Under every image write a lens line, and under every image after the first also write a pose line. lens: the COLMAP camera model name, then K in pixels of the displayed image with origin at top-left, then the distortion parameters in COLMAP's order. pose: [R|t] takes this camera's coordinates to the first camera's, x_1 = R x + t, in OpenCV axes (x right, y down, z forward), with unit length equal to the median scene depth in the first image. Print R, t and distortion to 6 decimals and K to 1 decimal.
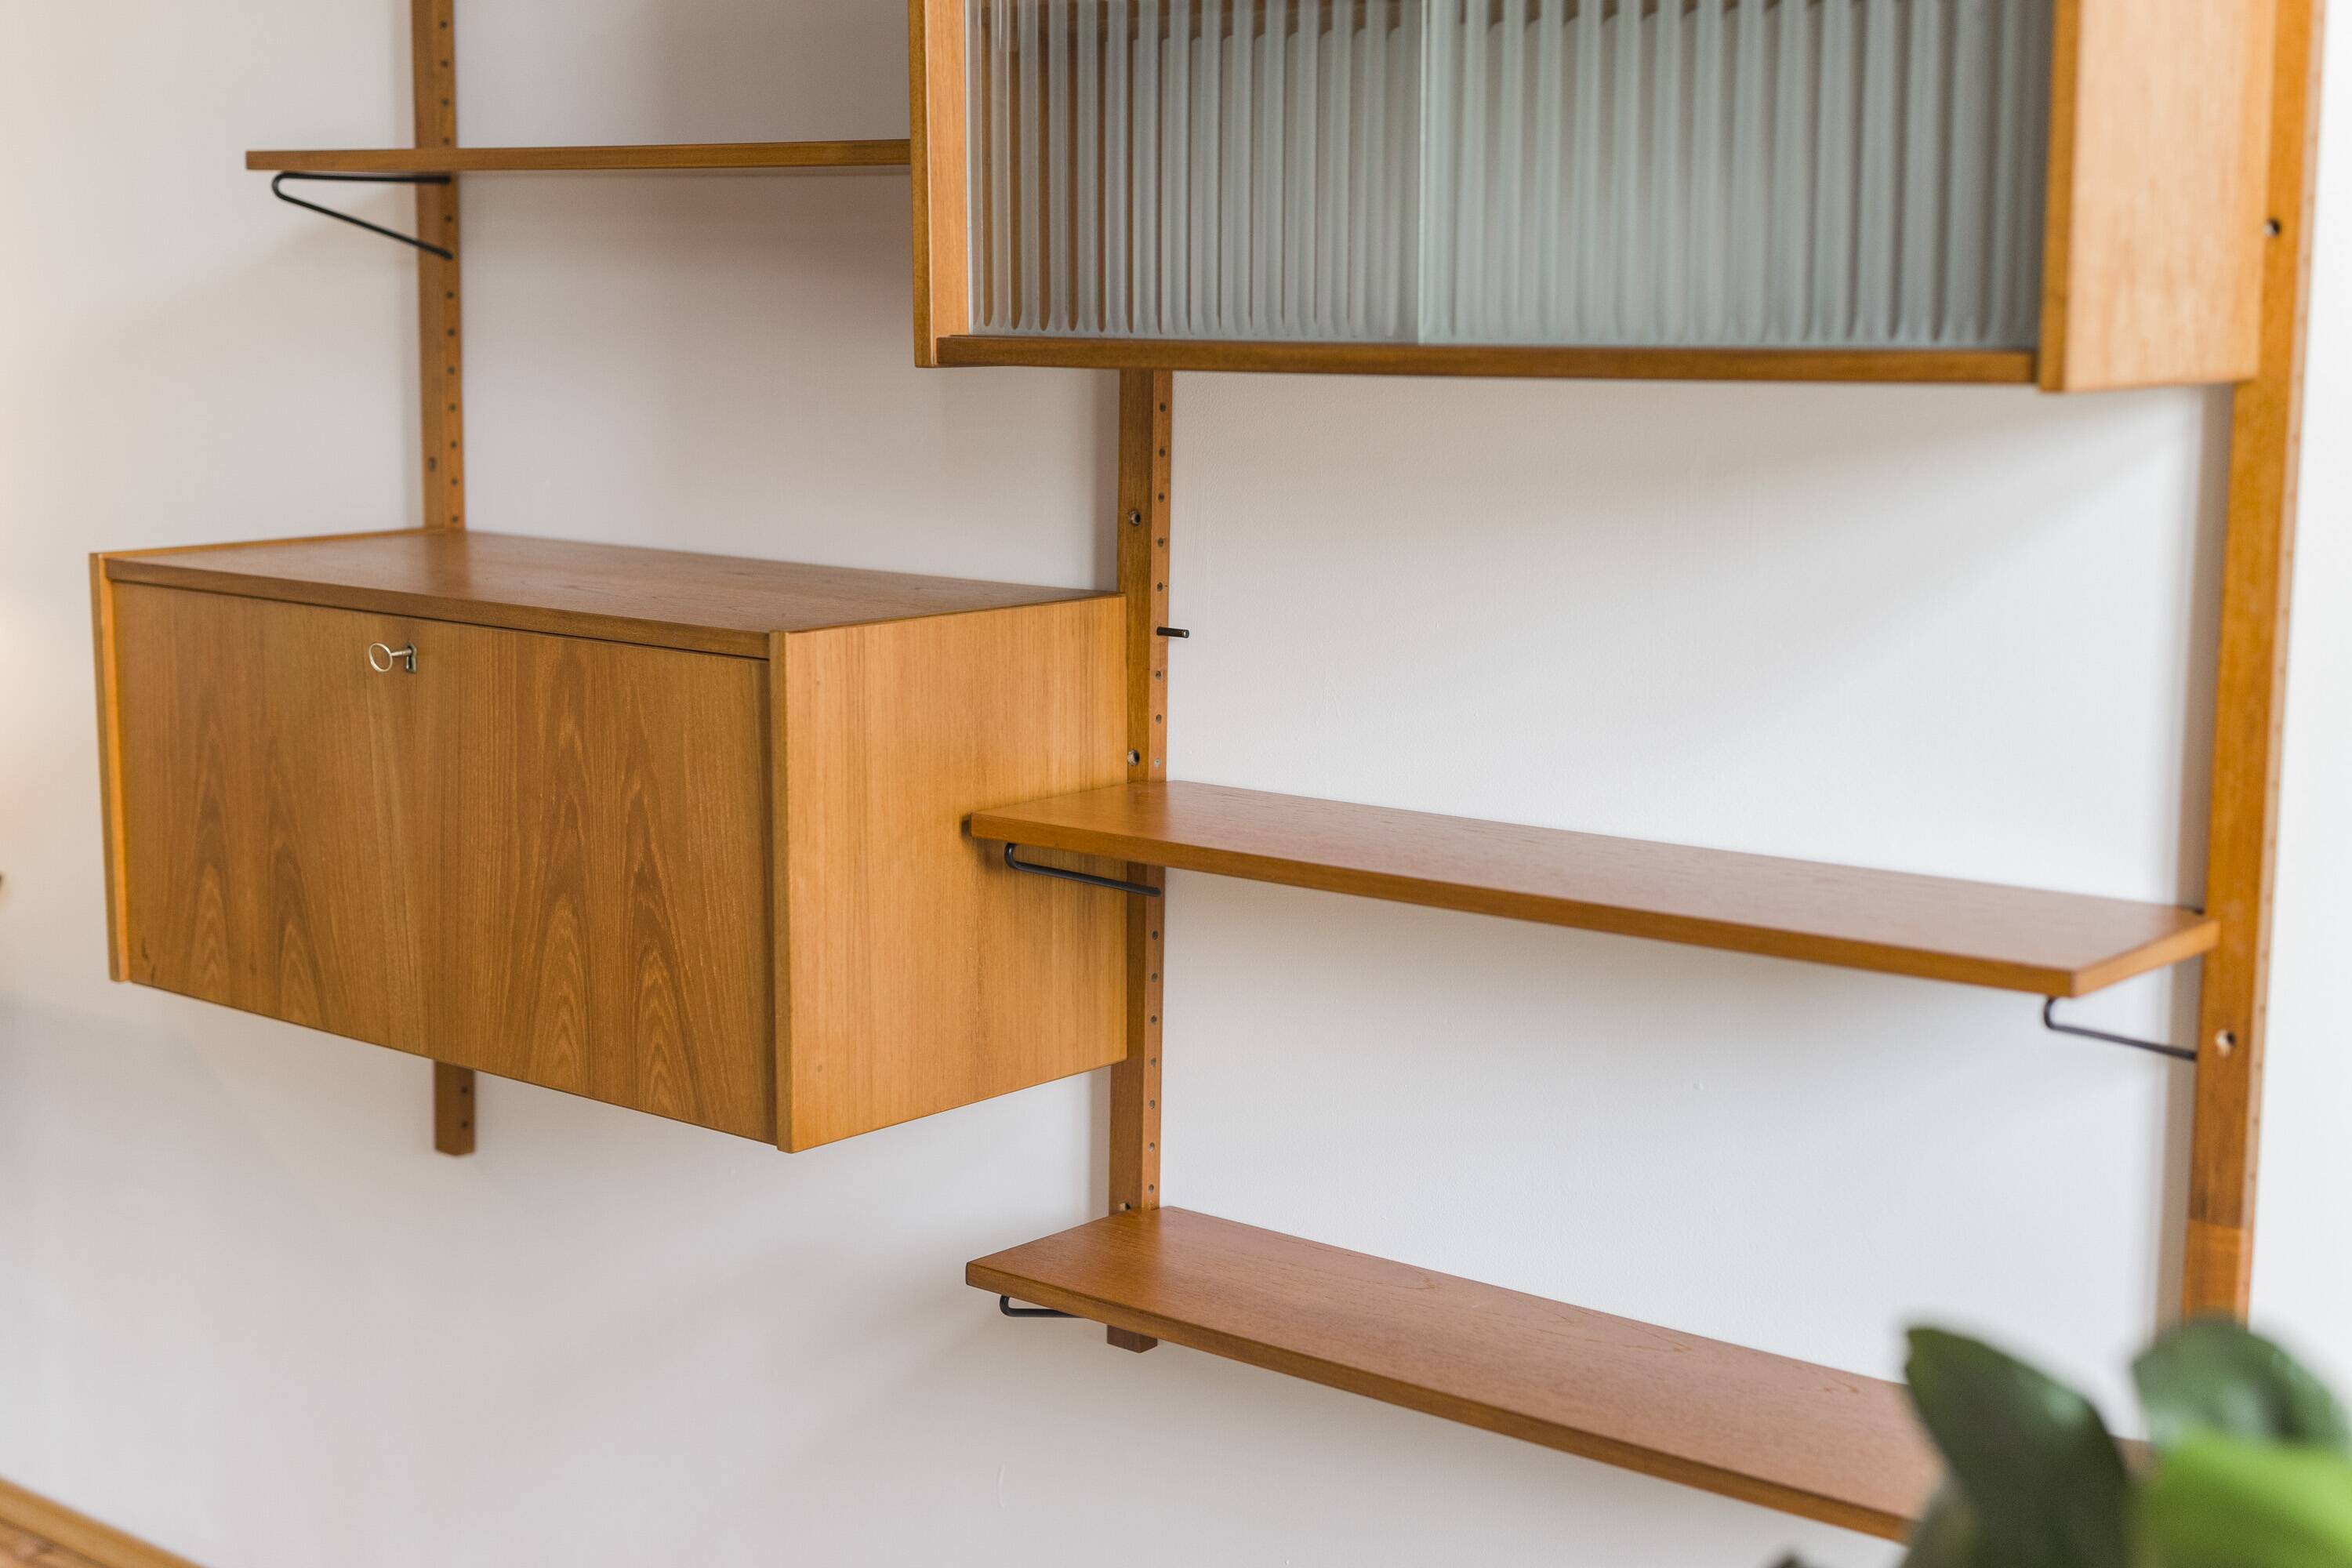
lens RADIAL K [[3293.9, 0, 1176.0], [0, 3293.9, 784.0], [0, 0, 1]] dist [0.226309, -0.772122]
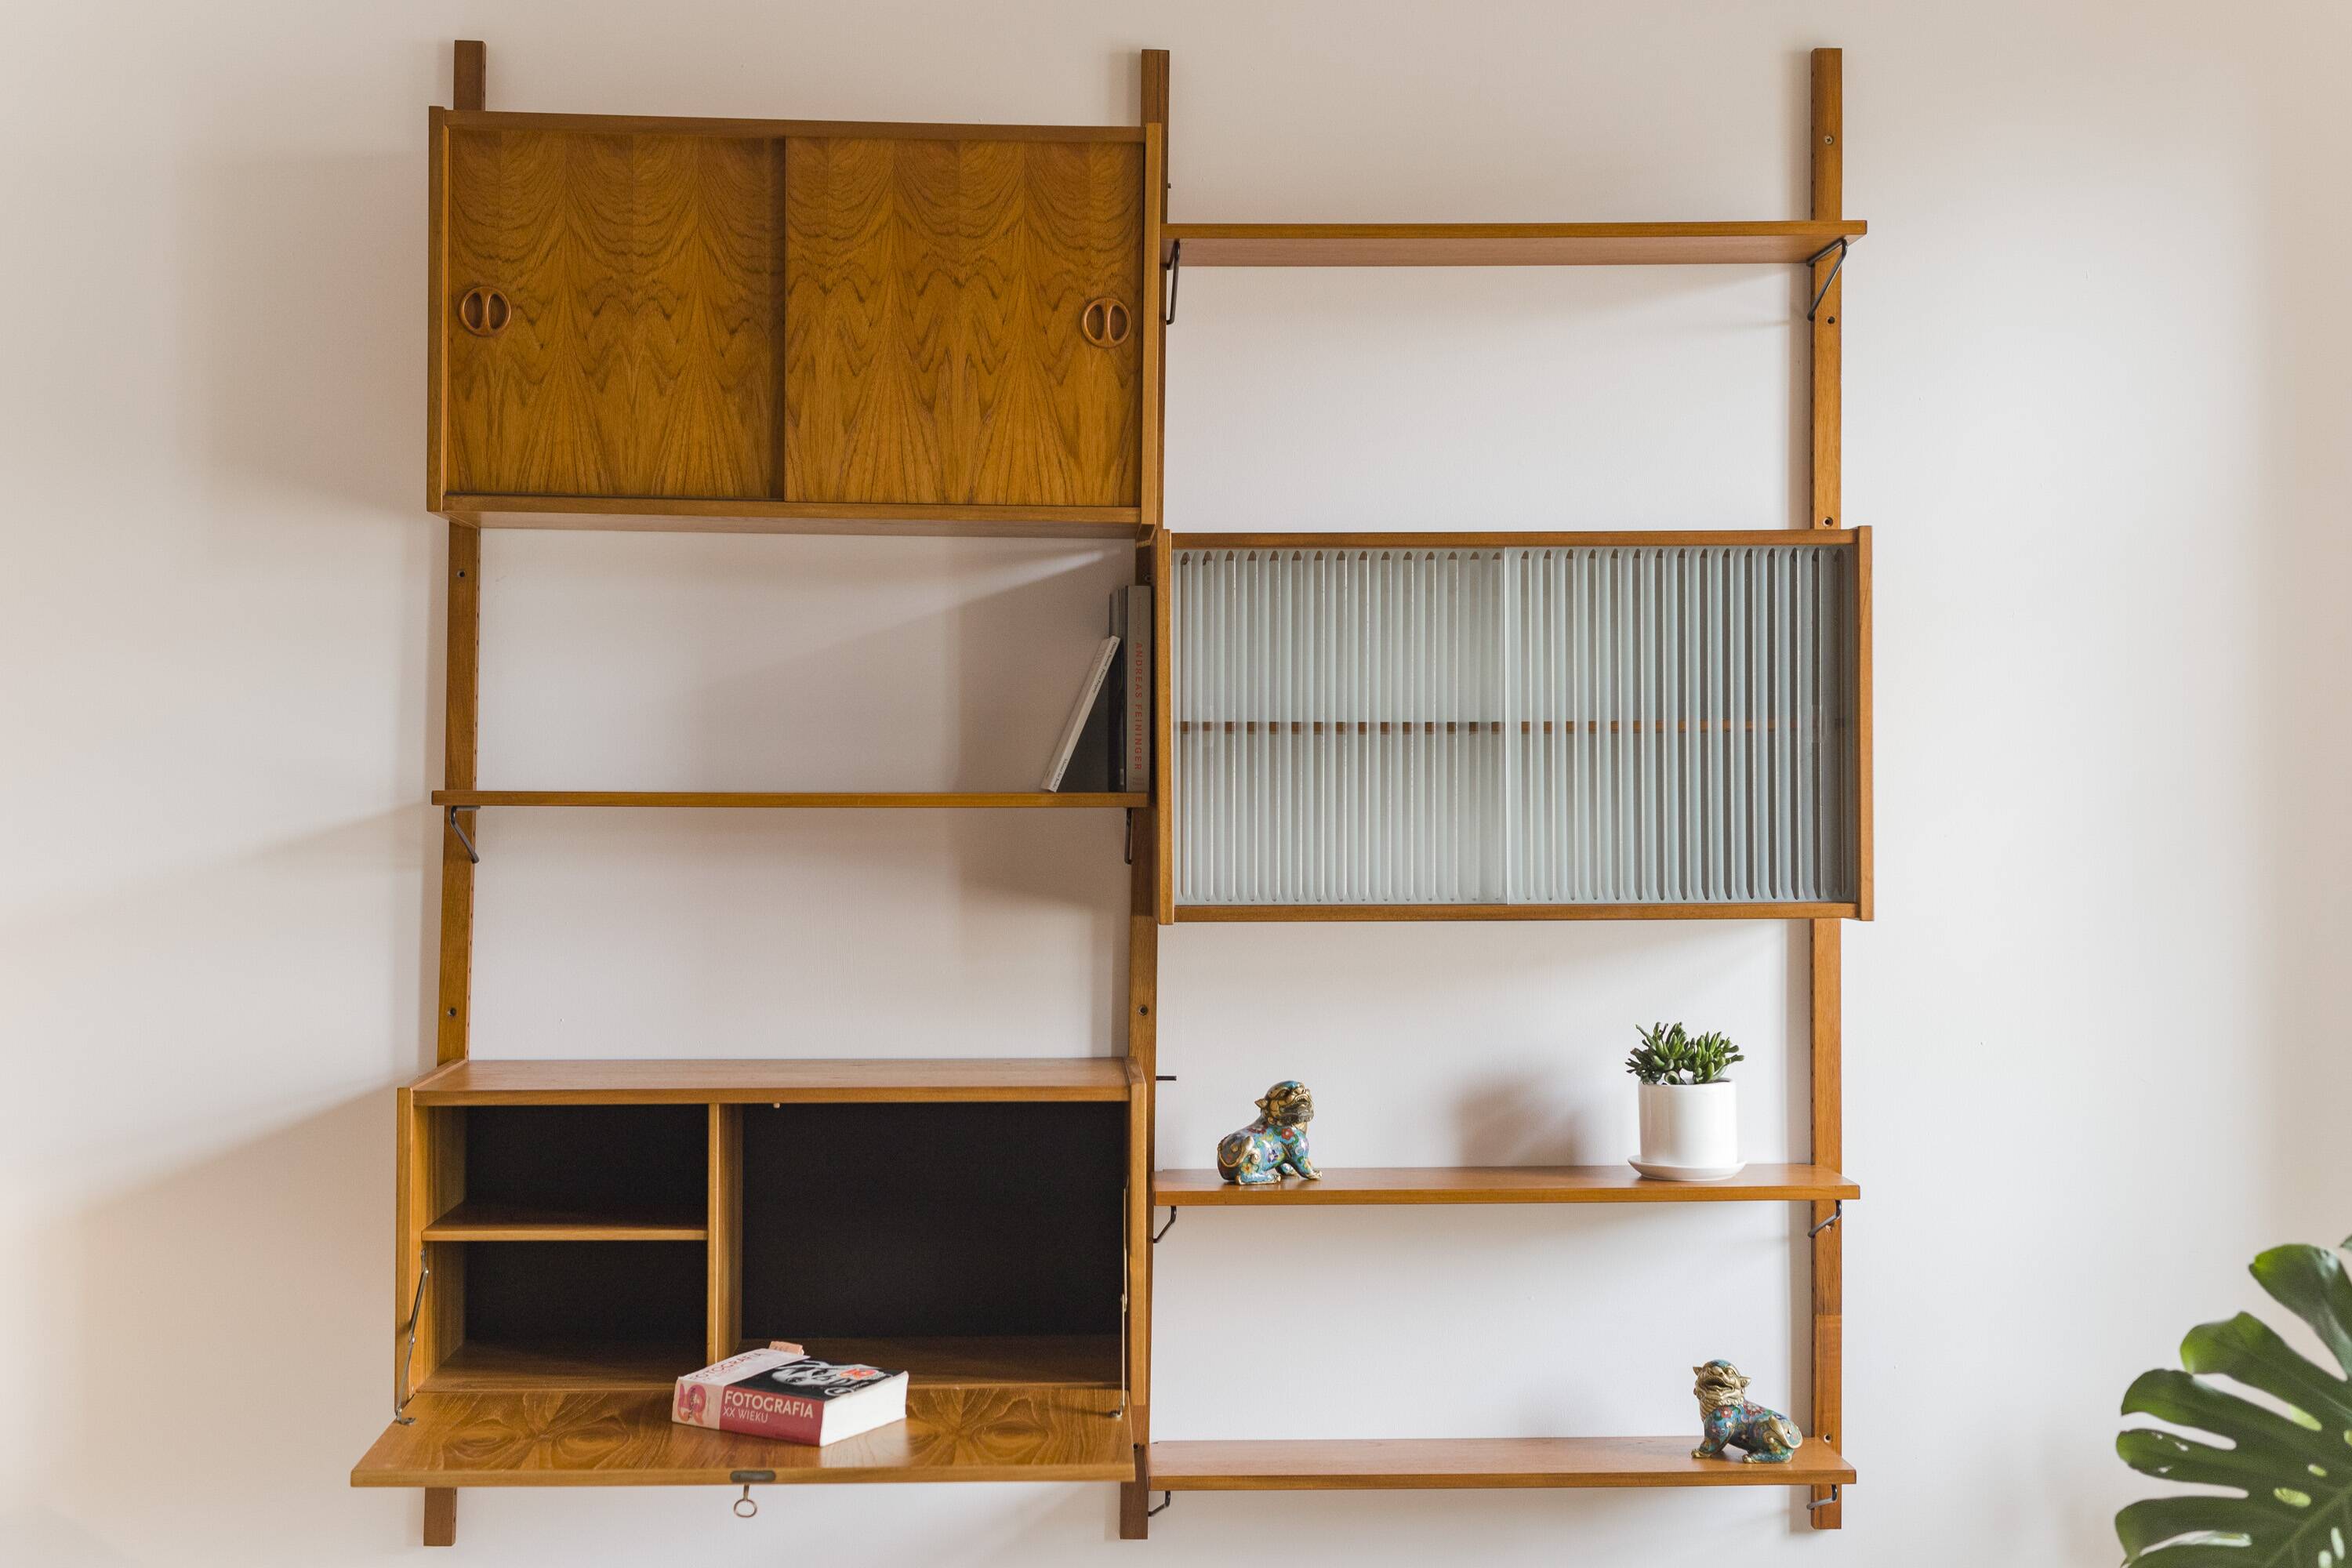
lens RADIAL K [[3293.9, 0, 1176.0], [0, 3293.9, 784.0], [0, 0, 1]] dist [0.226309, -0.772122]
pose [[0.735448, -0.005716, 0.677557, -1.162560], [0.109309, 0.987868, -0.110314, -0.008914], [-0.668706, 0.155193, 0.727150, -0.240606]]
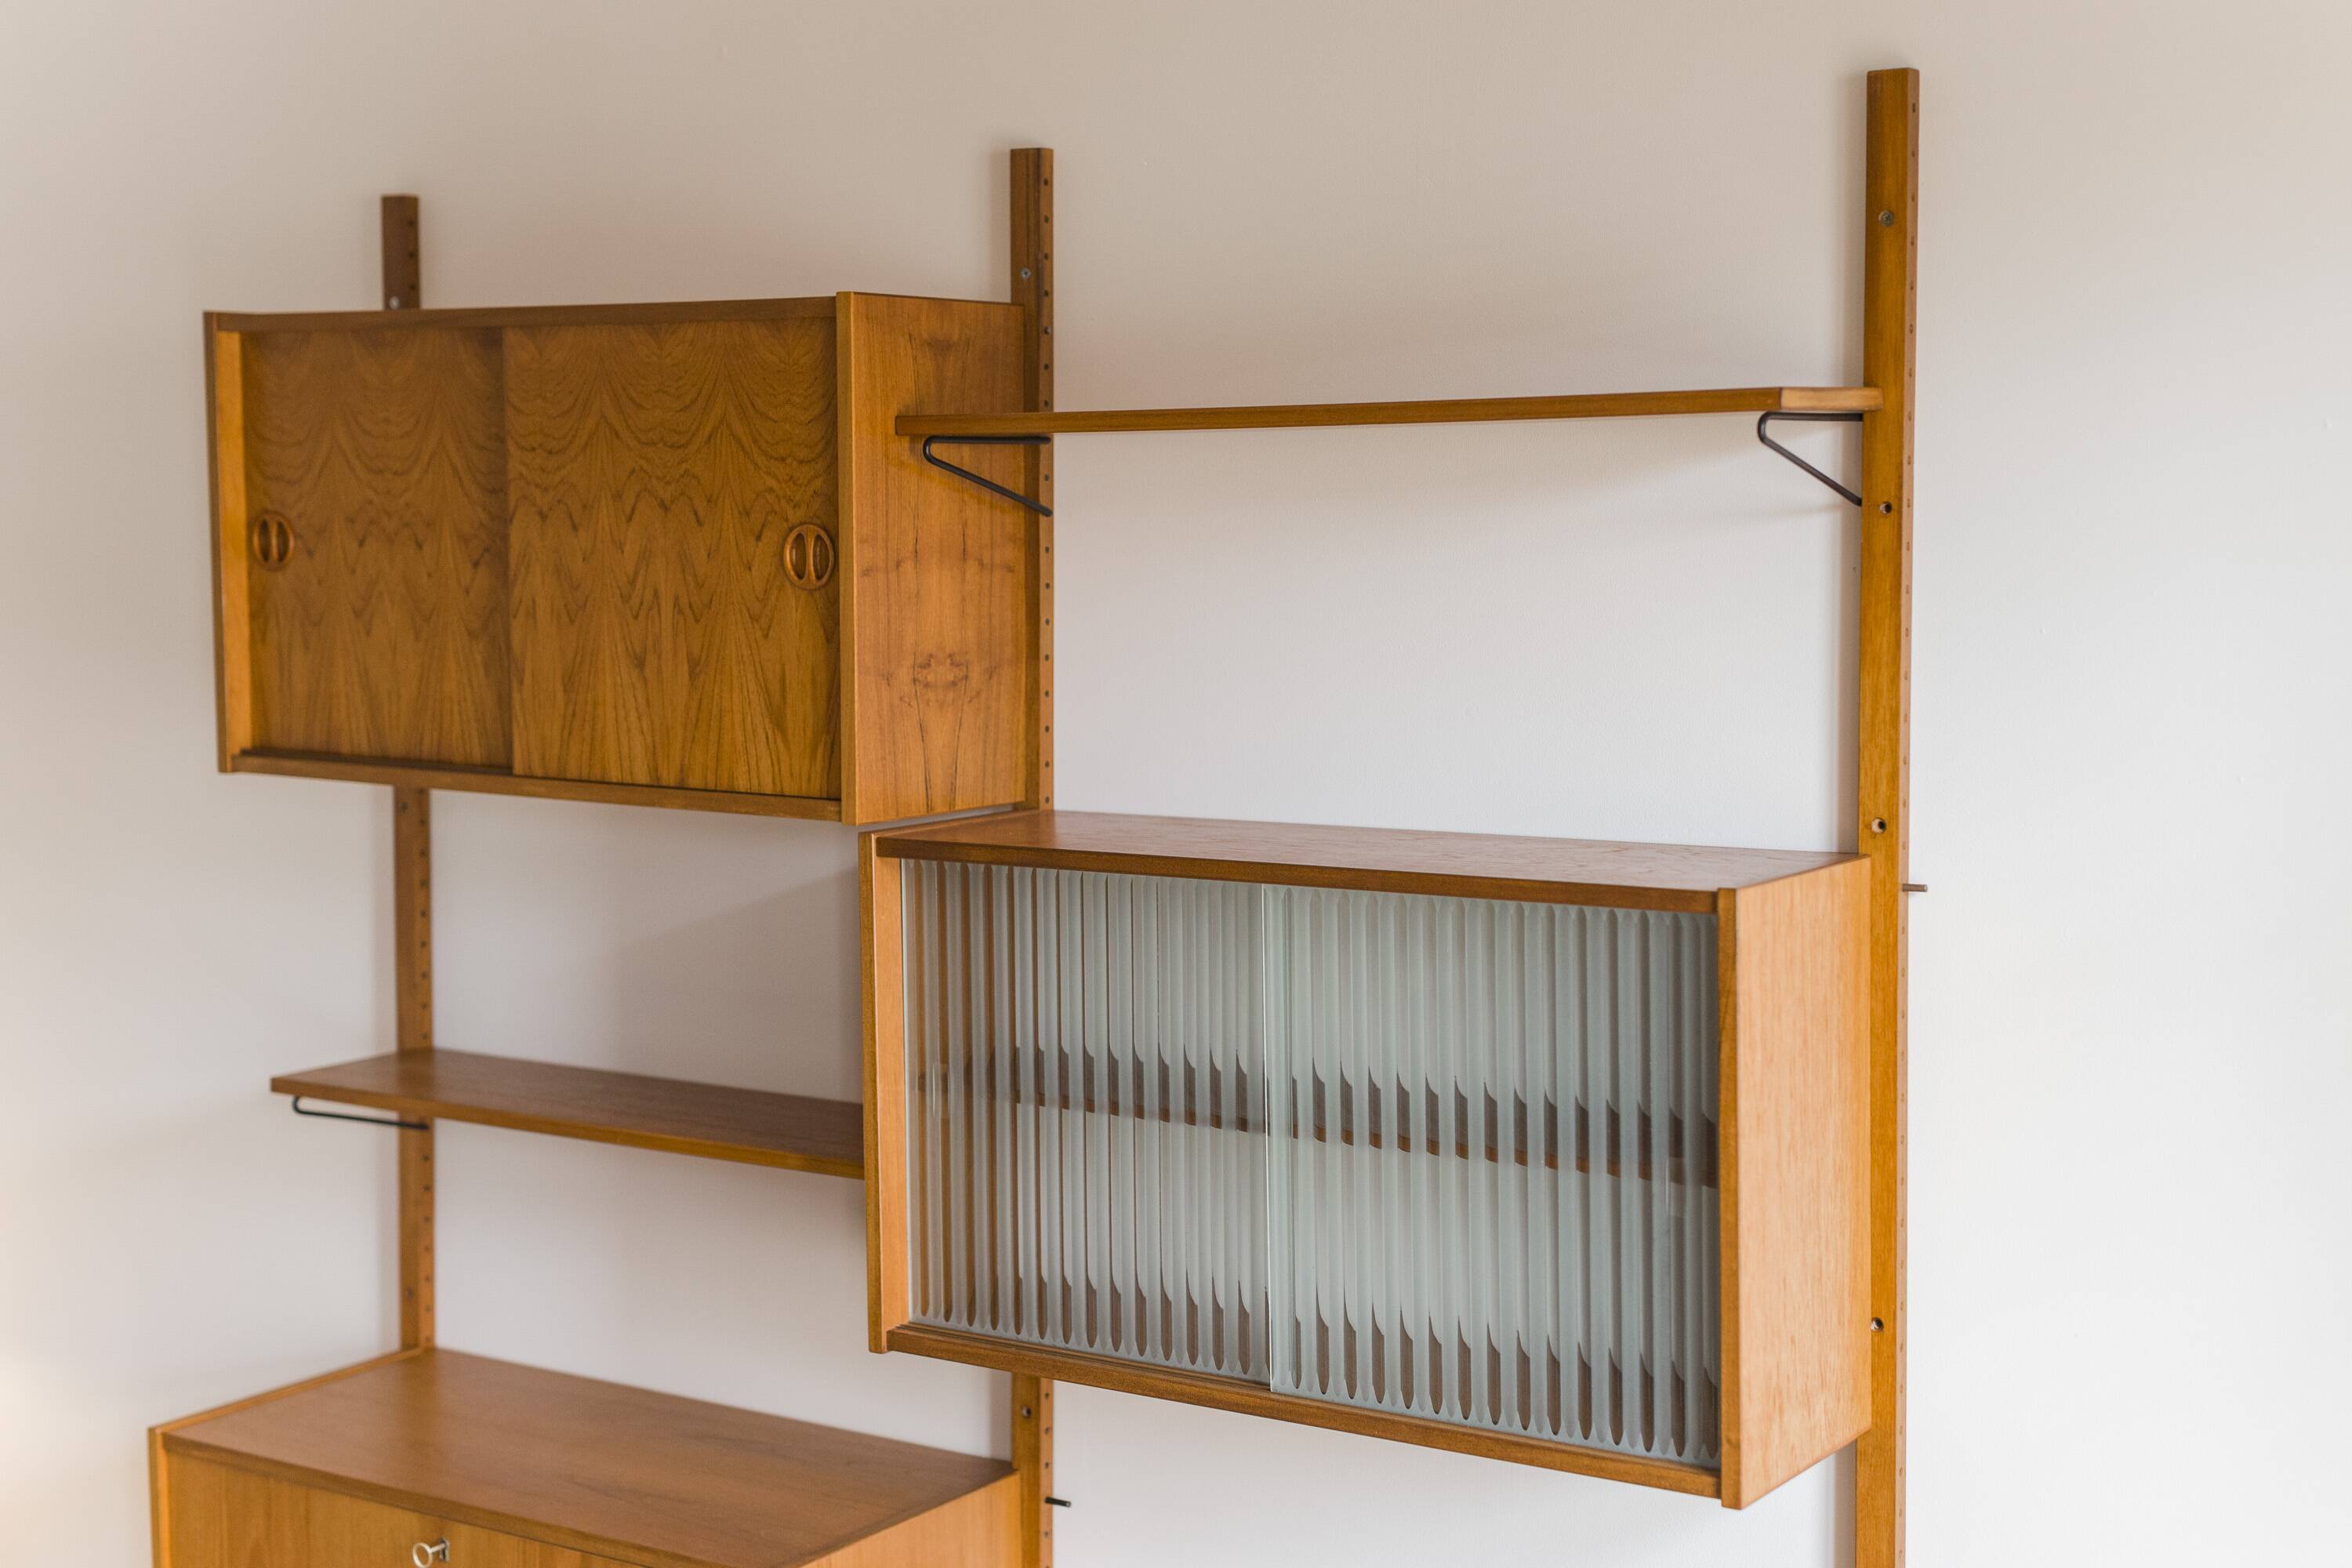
lens RADIAL K [[3293.9, 0, 1176.0], [0, 3293.9, 784.0], [0, 0, 1]] dist [0.226309, -0.772122]
pose [[0.994967, -0.024199, 0.097238, -0.076156], [0.030173, 0.997715, -0.060449, -0.252181], [-0.095553, 0.063078, 0.993424, -0.299270]]
